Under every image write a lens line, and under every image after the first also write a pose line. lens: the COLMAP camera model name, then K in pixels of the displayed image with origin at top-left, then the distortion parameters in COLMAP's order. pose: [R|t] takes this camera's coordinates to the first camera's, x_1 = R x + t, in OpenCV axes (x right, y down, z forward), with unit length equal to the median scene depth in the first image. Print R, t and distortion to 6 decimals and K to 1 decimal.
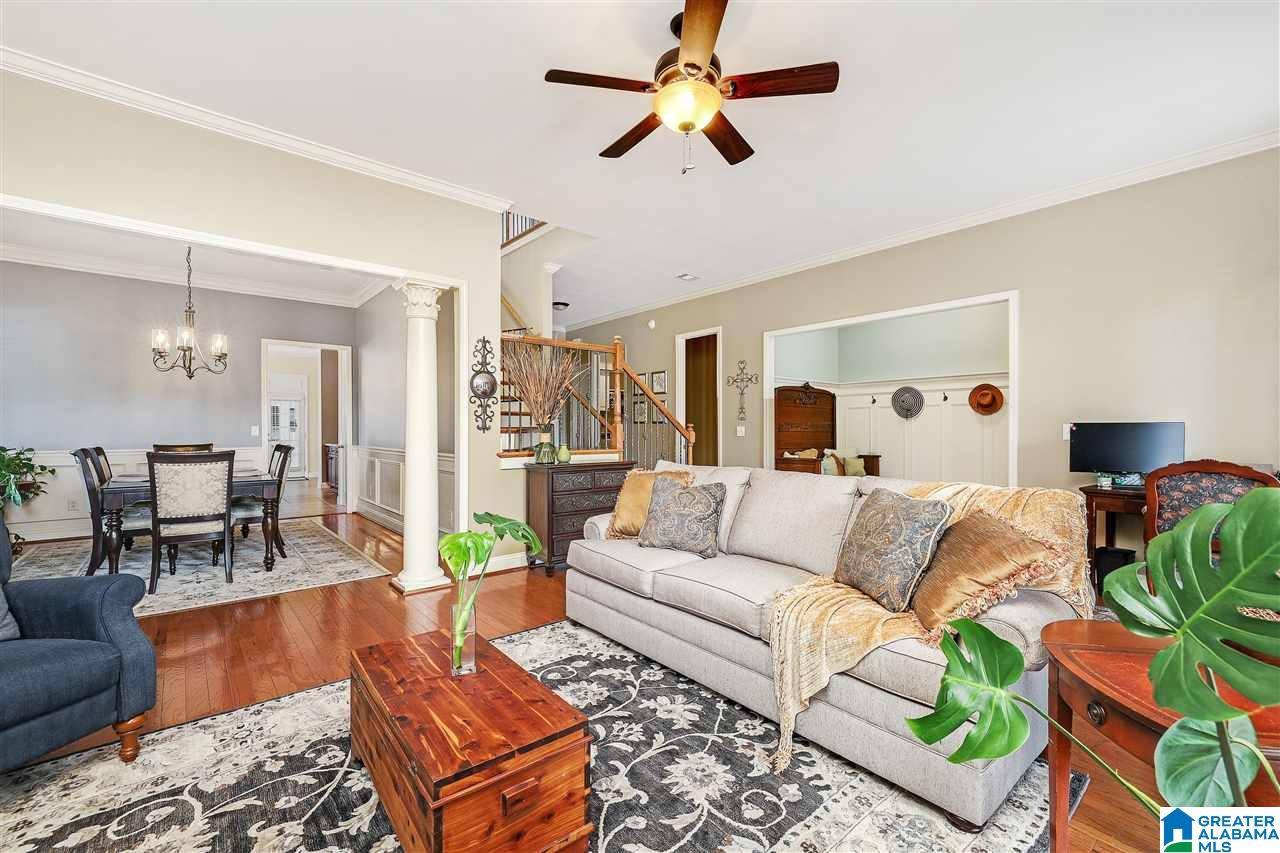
lens RADIAL K [[539.5, 0, 641.5], [0, 539.5, 430.5], [0, 0, 1]] dist [0.009178, -0.000117]
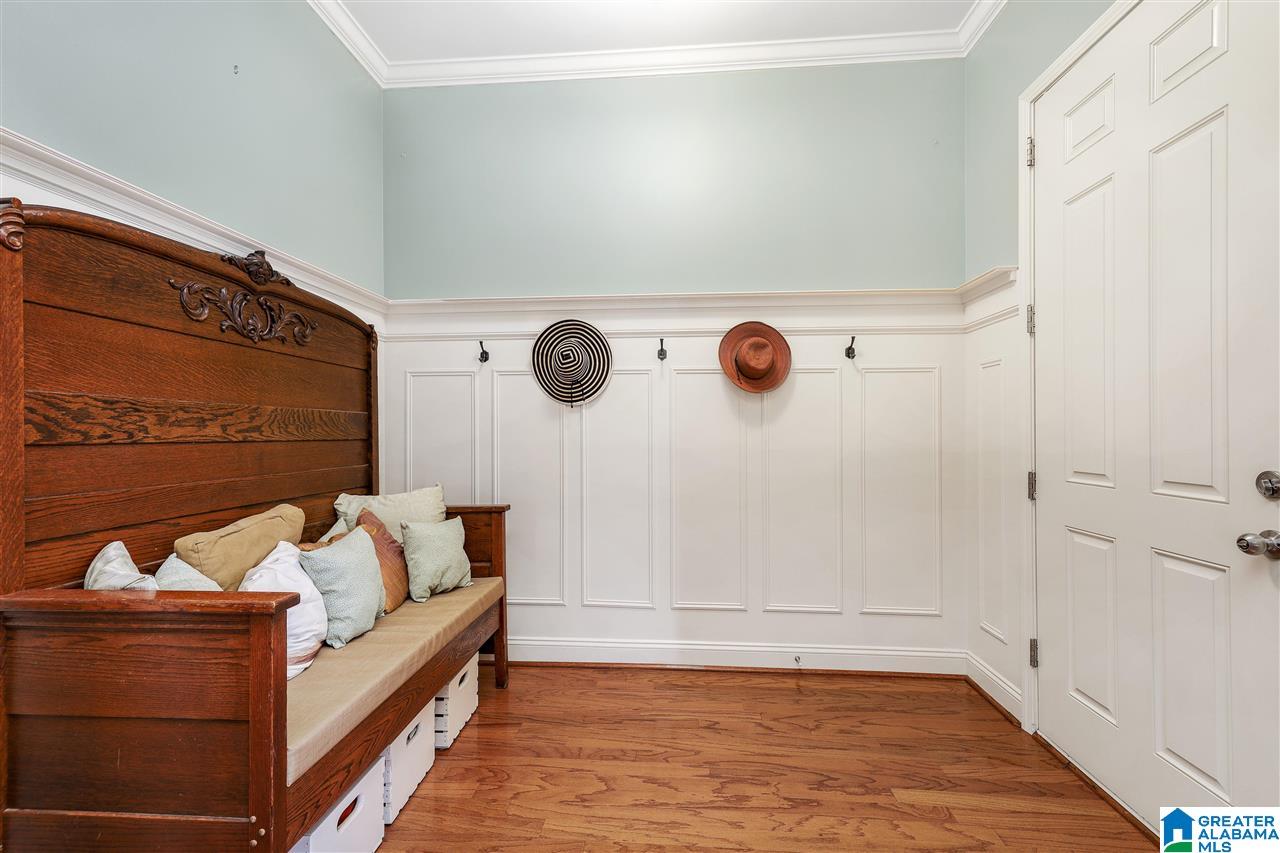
lens RADIAL K [[539.5, 0, 639.4], [0, 539.5, 423.6], [0, 0, 1]] dist [0.009178, -0.000117]
pose [[0.699993, 0.002809, 0.714144, 0.247068], [0.003018, 0.999972, -0.006892, -0.005102], [-0.714143, 0.006980, 0.699965, 0.683916]]
